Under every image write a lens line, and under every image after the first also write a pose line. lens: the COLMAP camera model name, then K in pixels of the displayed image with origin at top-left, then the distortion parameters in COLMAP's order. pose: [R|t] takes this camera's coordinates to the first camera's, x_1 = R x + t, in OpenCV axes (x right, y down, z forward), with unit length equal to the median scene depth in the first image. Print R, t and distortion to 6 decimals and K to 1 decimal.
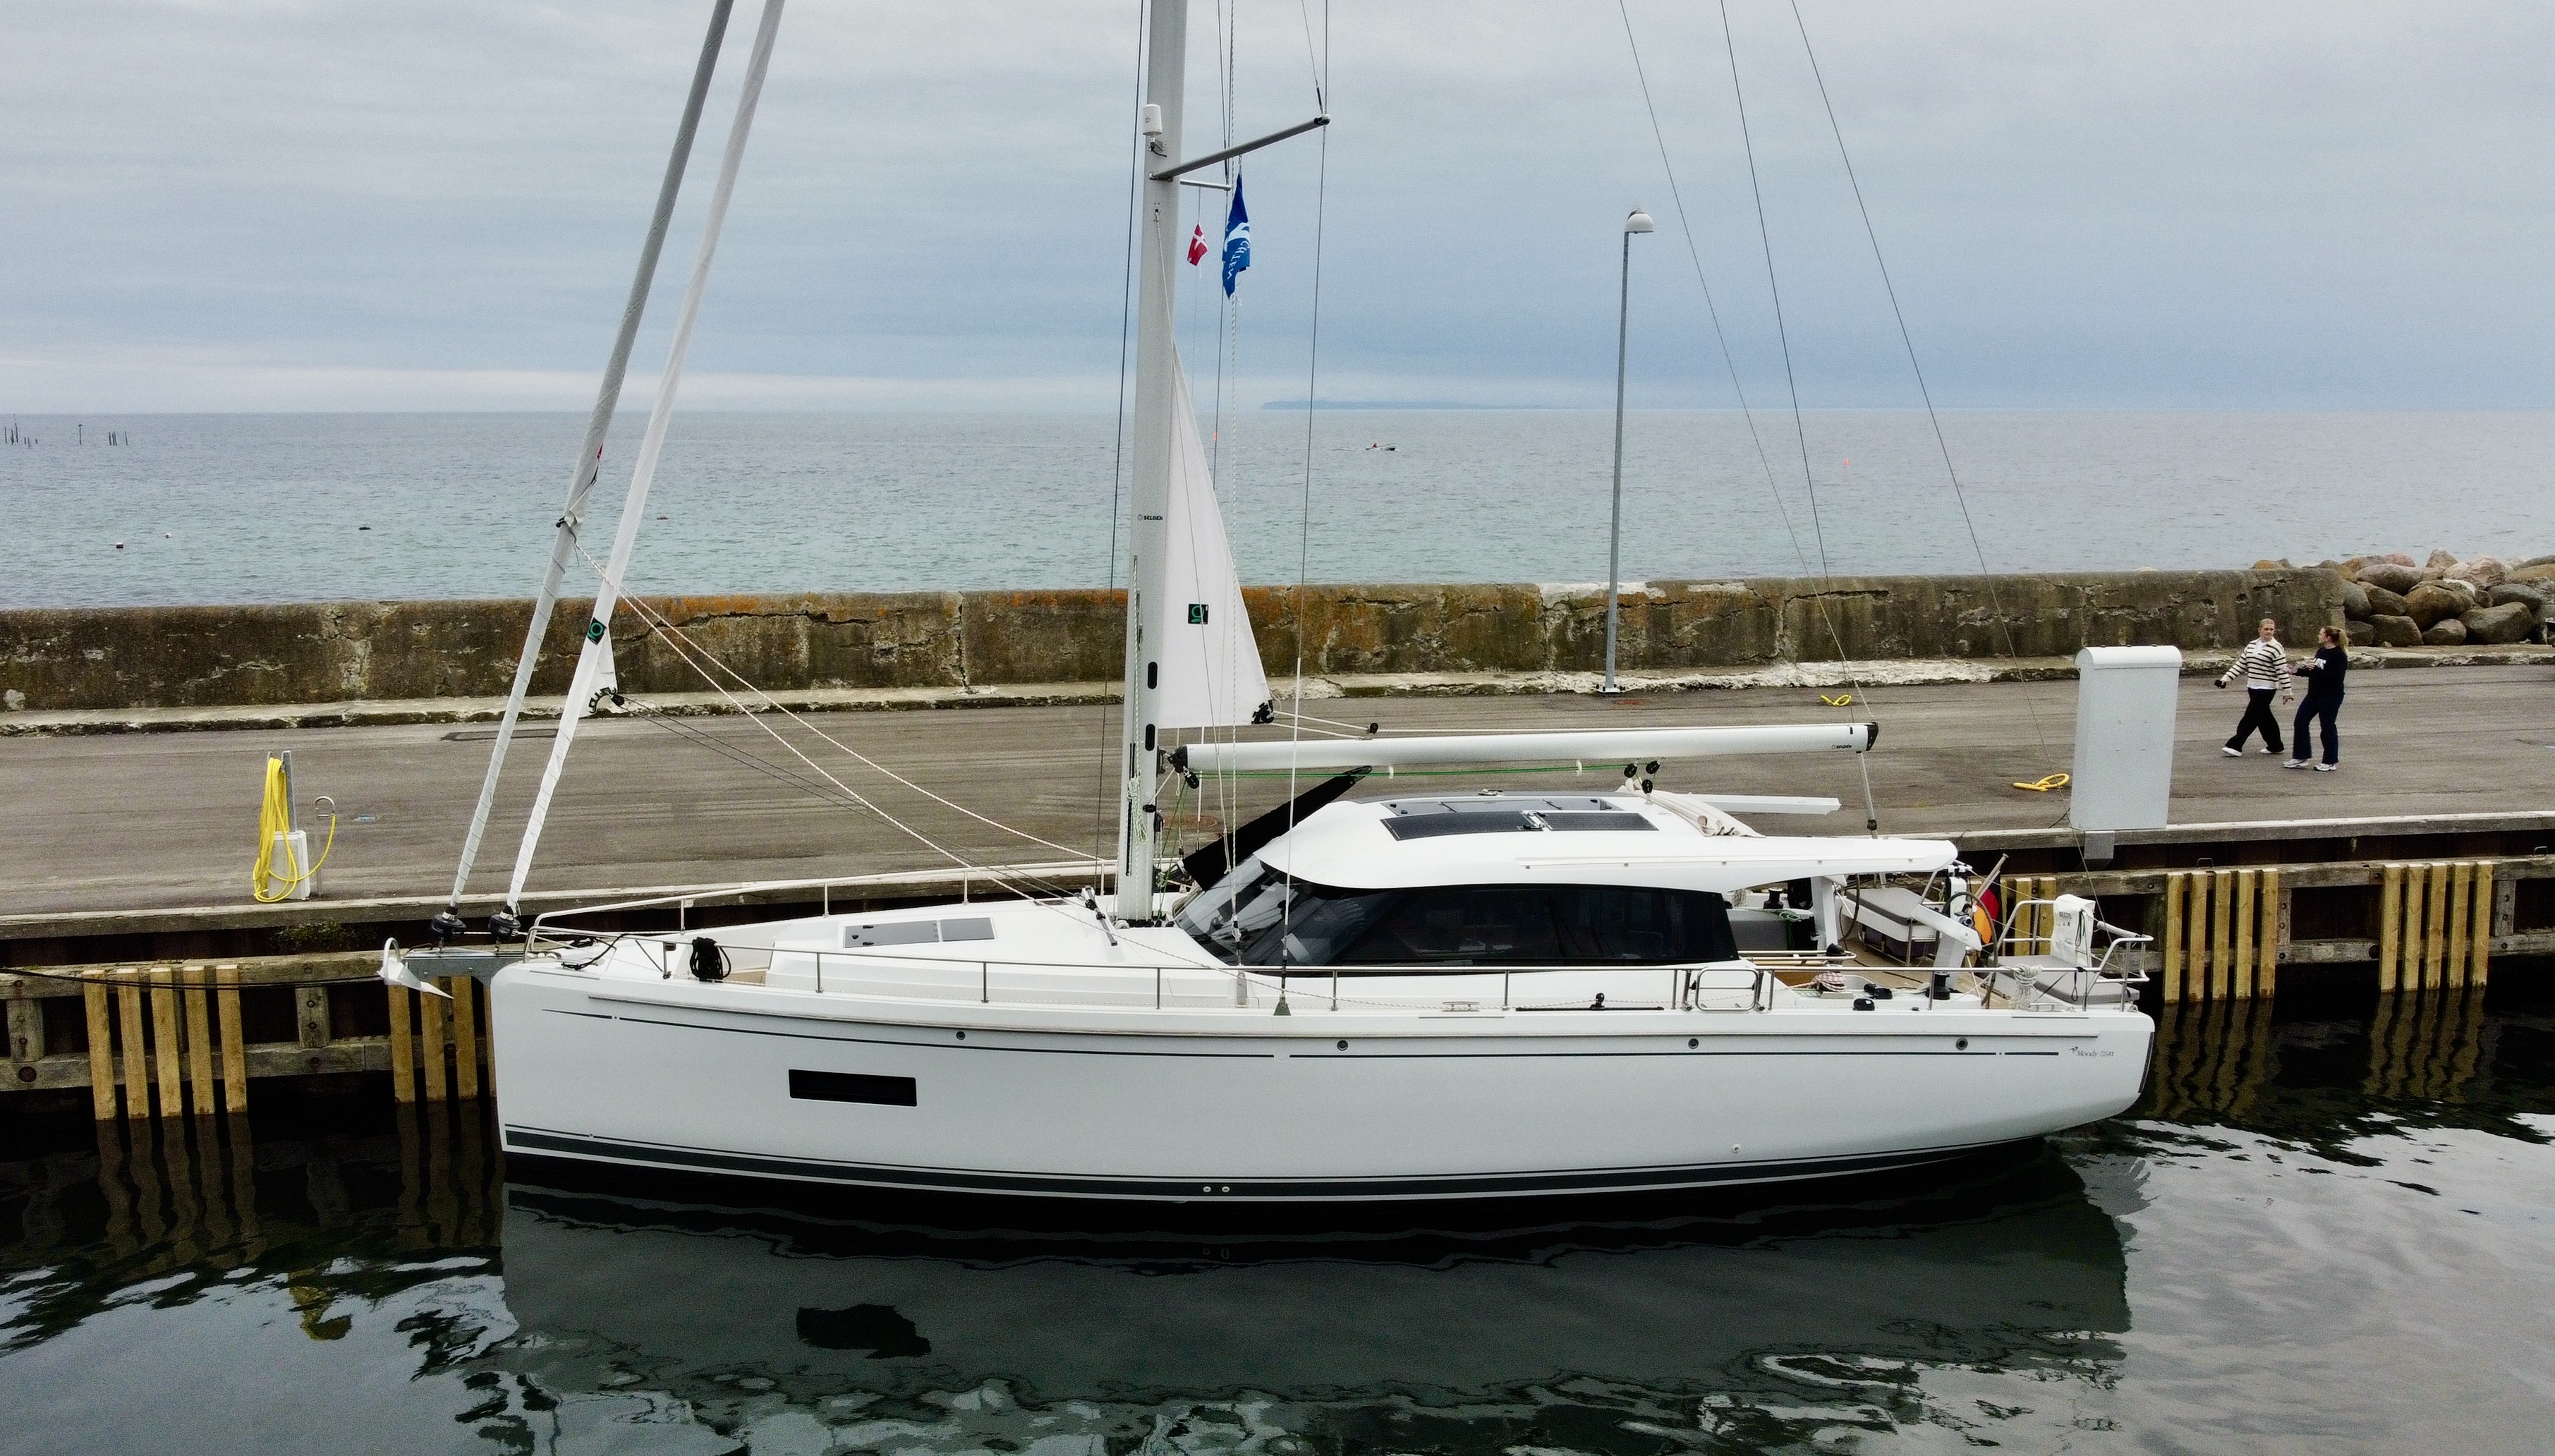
lens RADIAL K [[2179.9, 0, 1189.4], [0, 2179.9, 783.3], [0, 0, 1]] dist [-0.006383, -0.003961]
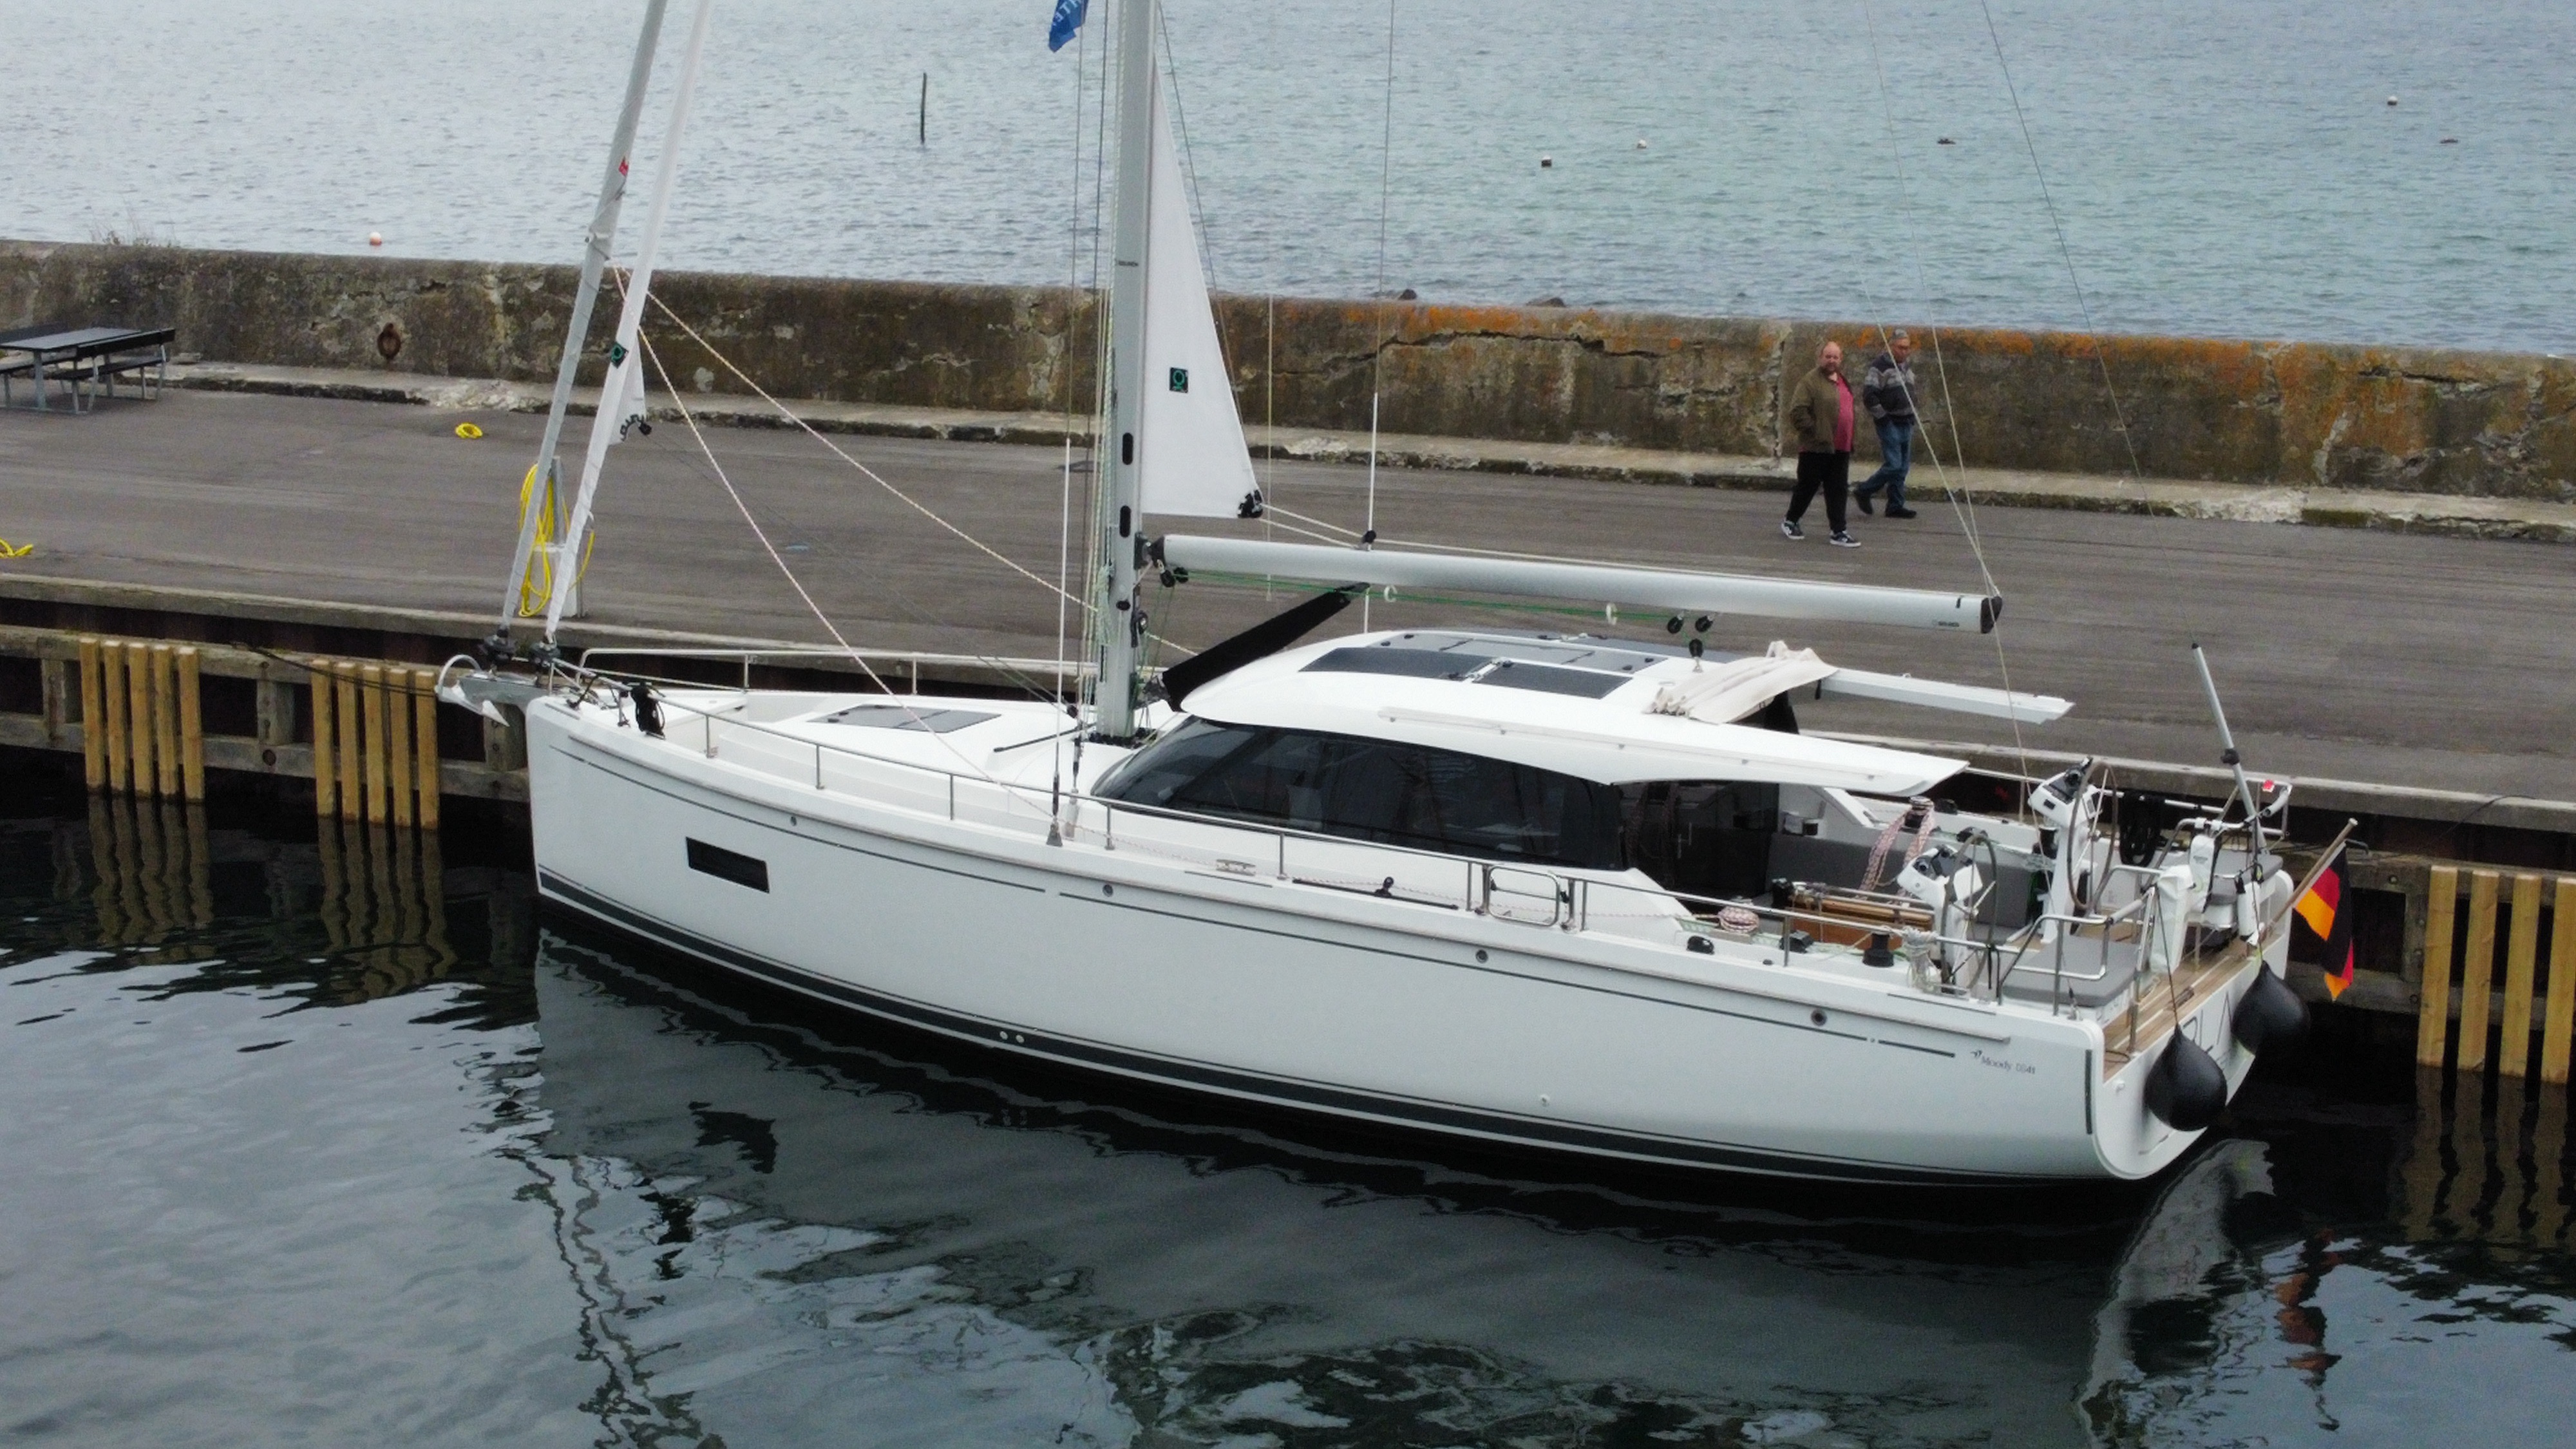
lens RADIAL K [[3933.1, 0, 1303.8], [0, 3933.1, 702.8], [0, 0, 1]] dist [0.010172, 0.000000]
pose [[0.812084, 0.117931, -0.571500, 0.891878], [-0.101235, 0.992987, 0.061055, -0.049872], [0.574693, 0.008274, 0.818327, -0.205083]]
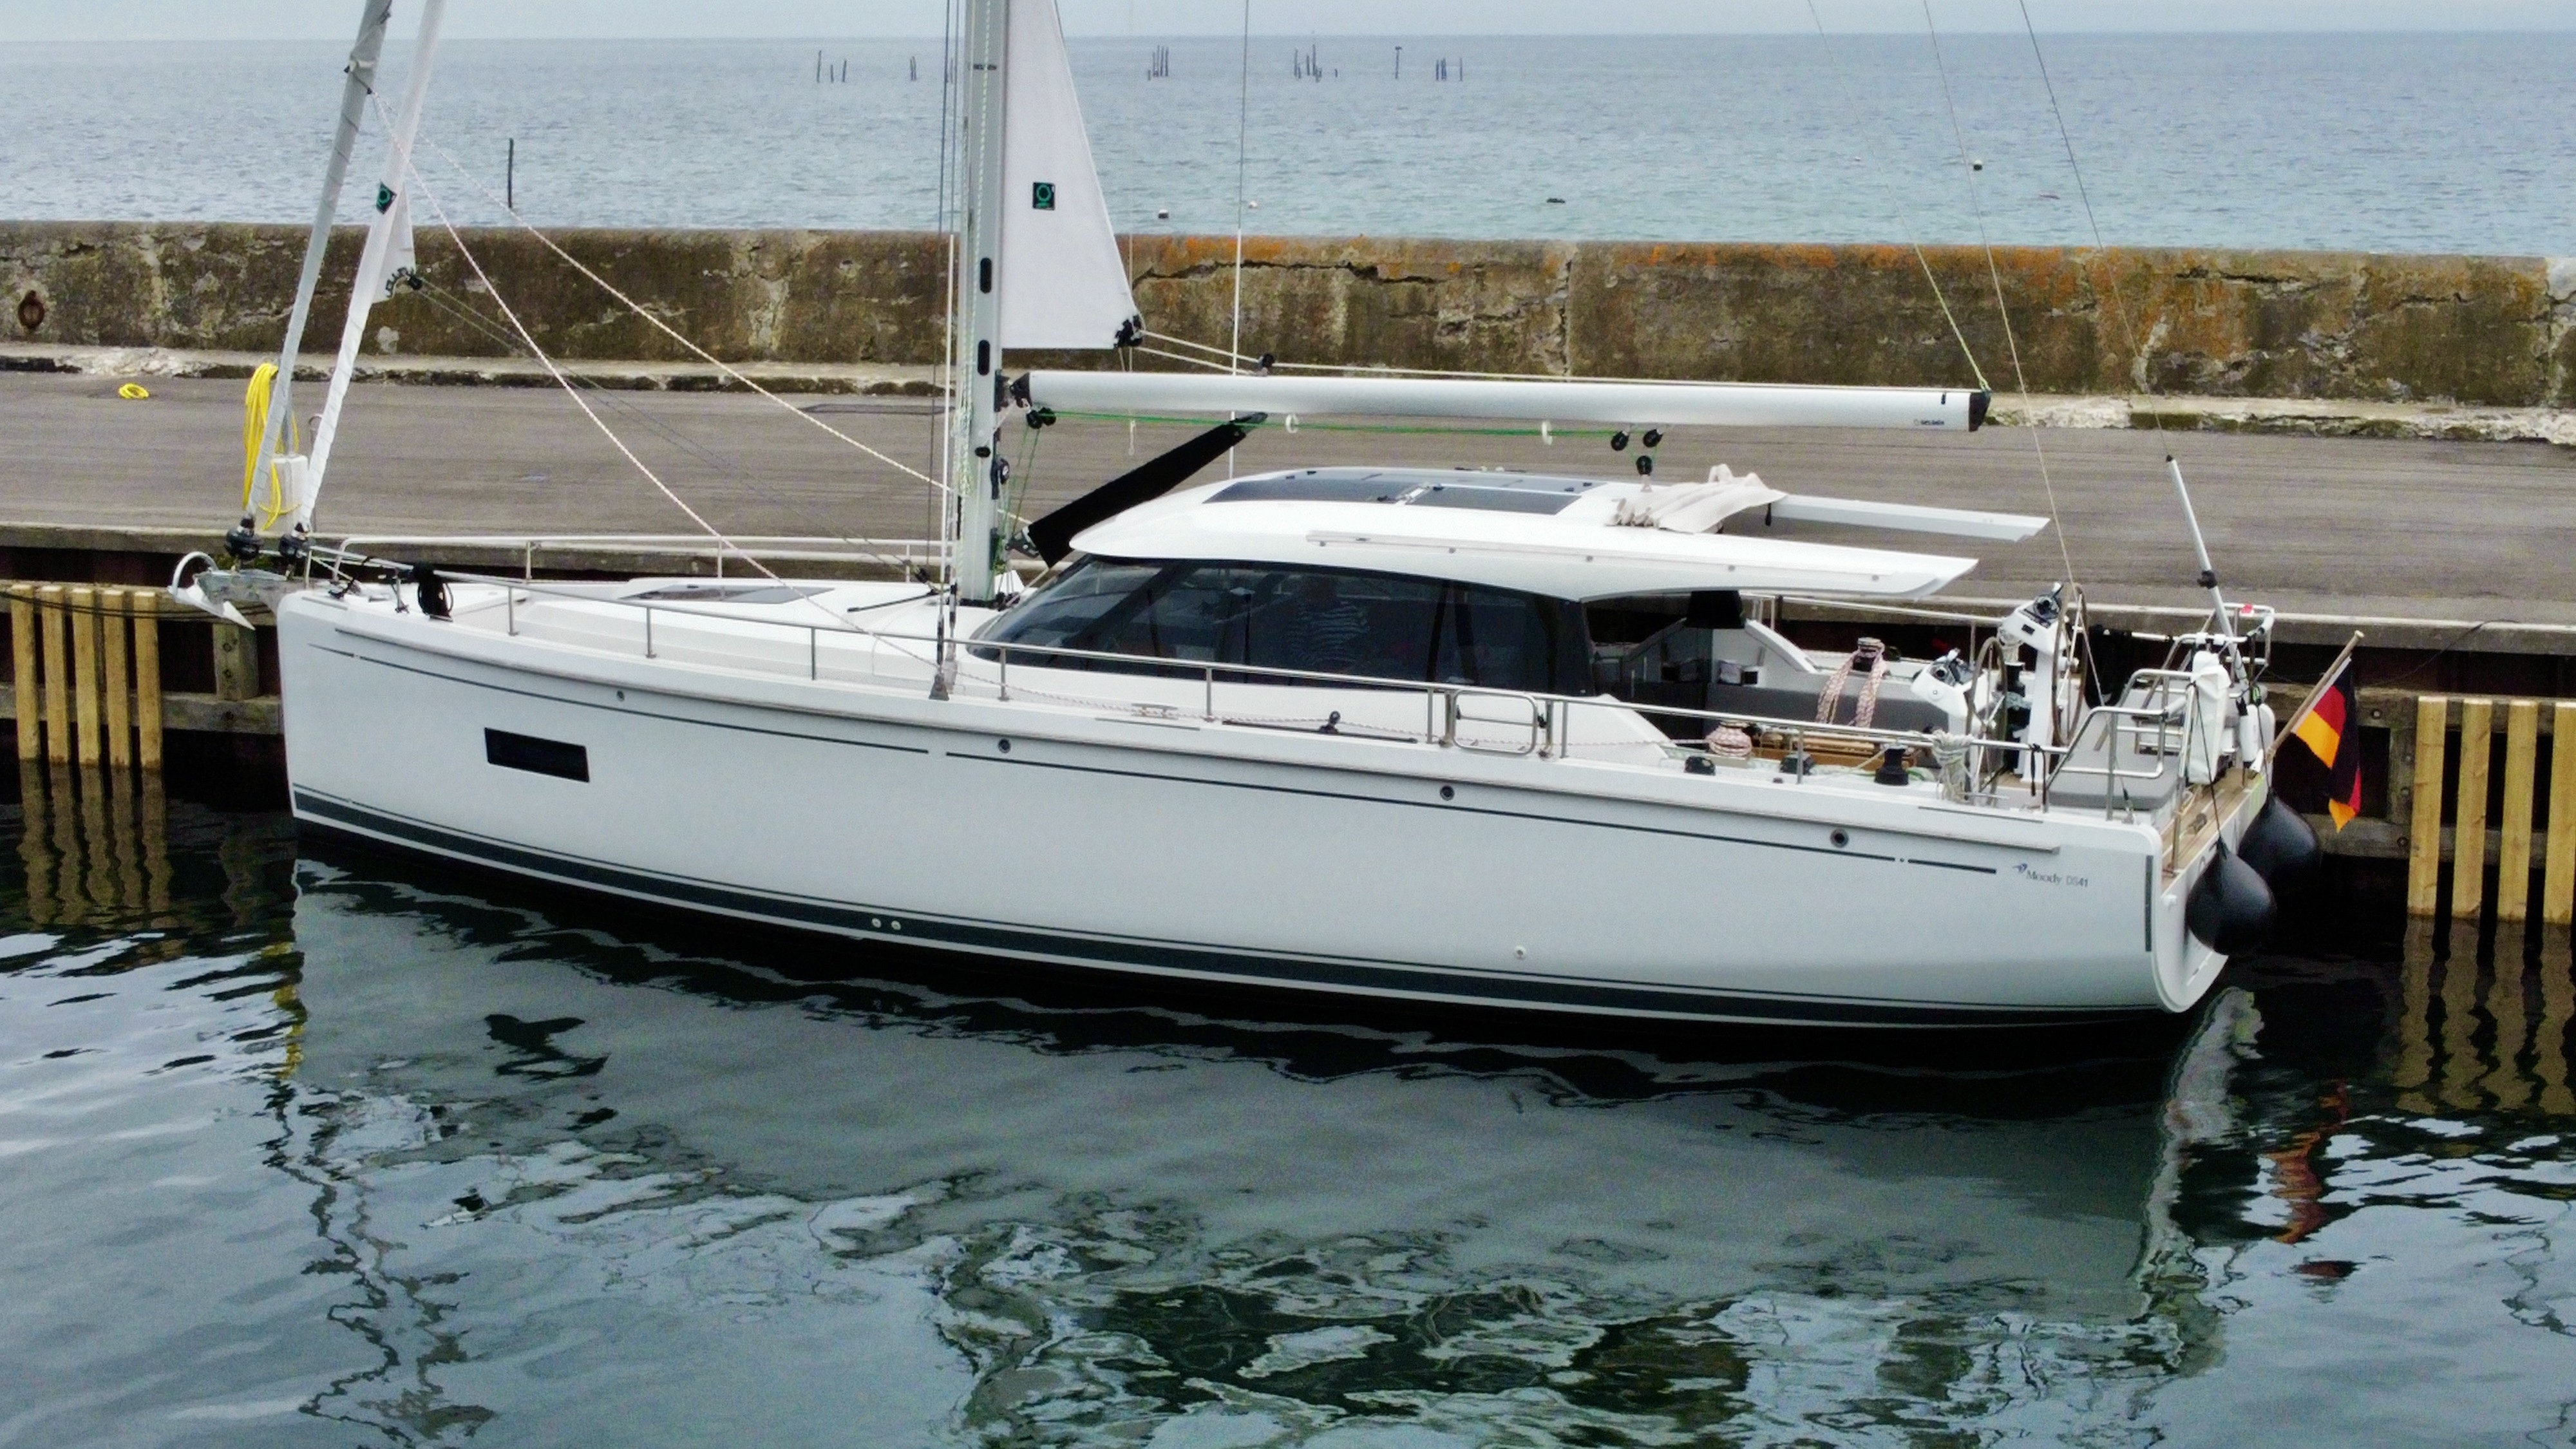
lens RADIAL K [[3933.1, 0, 1293.0], [0, 3933.1, 747.7], [0, 0, 1]] dist [0.010172, 0.000000]
pose [[0.871933, 0.086081, -0.481998, 0.724665], [-0.080747, 0.996226, 0.031847, 0.060083], [0.482920, 0.011151, 0.875593, -0.142801]]
